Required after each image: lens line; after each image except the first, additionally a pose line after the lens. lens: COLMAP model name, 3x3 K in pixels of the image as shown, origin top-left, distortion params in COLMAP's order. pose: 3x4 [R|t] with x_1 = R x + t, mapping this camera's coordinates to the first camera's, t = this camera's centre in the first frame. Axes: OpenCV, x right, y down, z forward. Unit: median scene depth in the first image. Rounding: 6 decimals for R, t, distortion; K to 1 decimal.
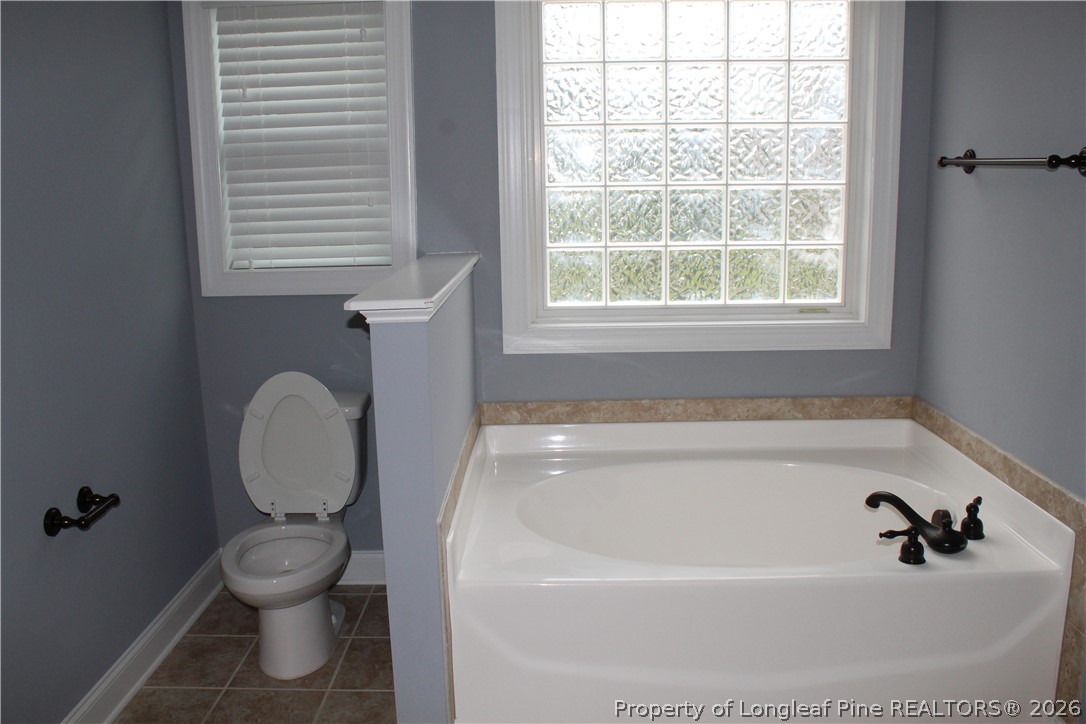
lens RADIAL K [[884.4, 0, 543.0], [0, 884.4, 362.0], [0, 0, 1]] dist [-0.118070, 0.004987]
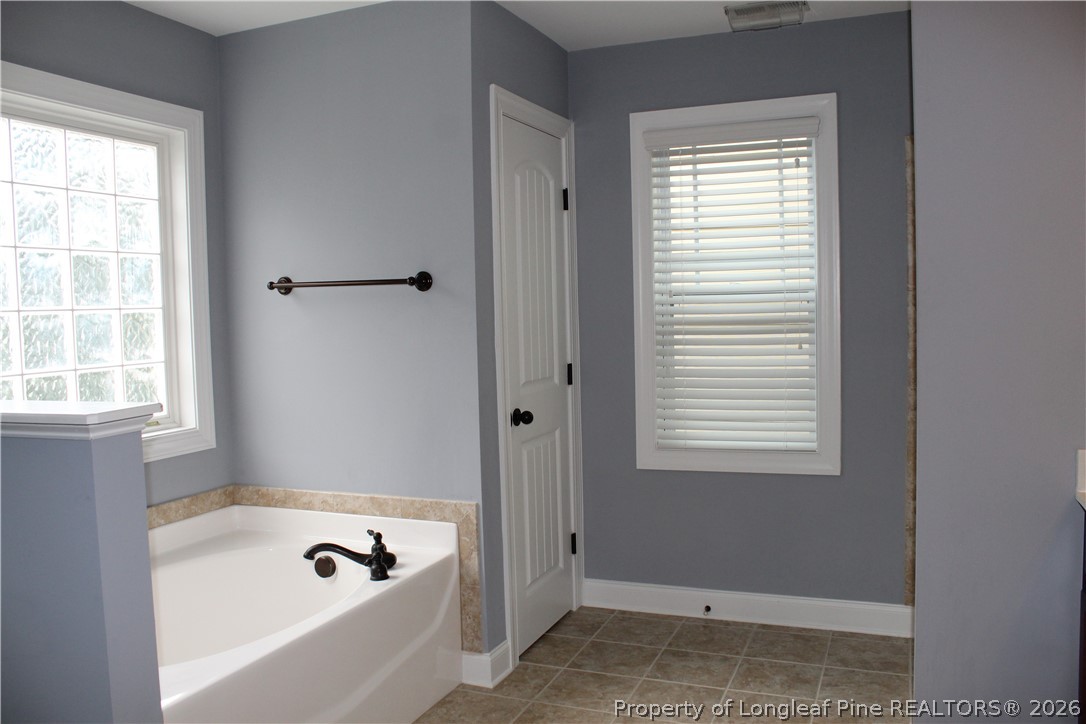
lens RADIAL K [[884.4, 0, 543.0], [0, 884.4, 362.0], [0, 0, 1]] dist [-0.118070, 0.004987]
pose [[0.362787, -0.048320, 0.930618, -0.510844], [0.212354, 0.976666, -0.032072, 0.003472], [-0.907354, 0.209256, 0.364583, 0.160078]]
